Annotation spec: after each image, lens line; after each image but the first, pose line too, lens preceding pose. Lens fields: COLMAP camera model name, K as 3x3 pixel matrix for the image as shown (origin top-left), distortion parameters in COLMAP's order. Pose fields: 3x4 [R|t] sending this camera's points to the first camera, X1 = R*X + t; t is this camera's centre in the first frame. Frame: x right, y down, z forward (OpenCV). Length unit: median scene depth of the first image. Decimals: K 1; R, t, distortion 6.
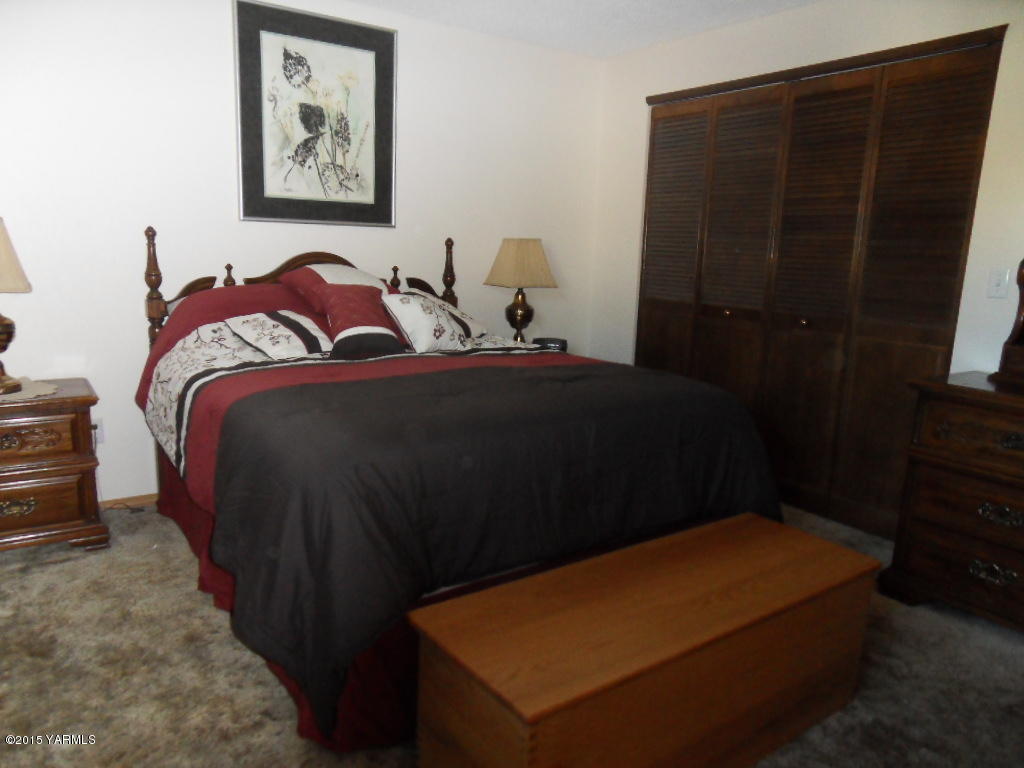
lens RADIAL K [[734.8, 0, 513.9], [0, 734.8, 387.1], [0, 0, 1]] dist [-0.013721, 0.001724]
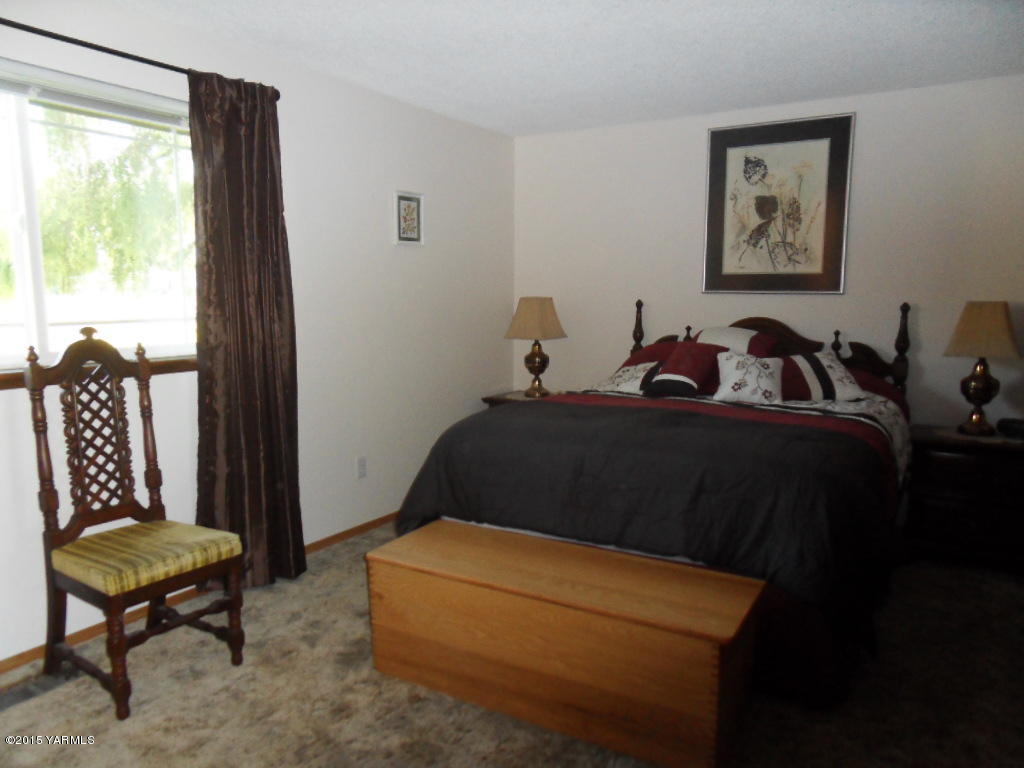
lens RADIAL K [[734.8, 0, 514.1], [0, 734.8, 384.4], [0, 0, 1]] dist [-0.013721, 0.001724]
pose [[0.397867, 0.082082, -0.913764, 0.680245], [-0.165487, 0.986074, 0.016522, -0.031666], [0.902395, 0.144642, 0.405909, 0.181412]]
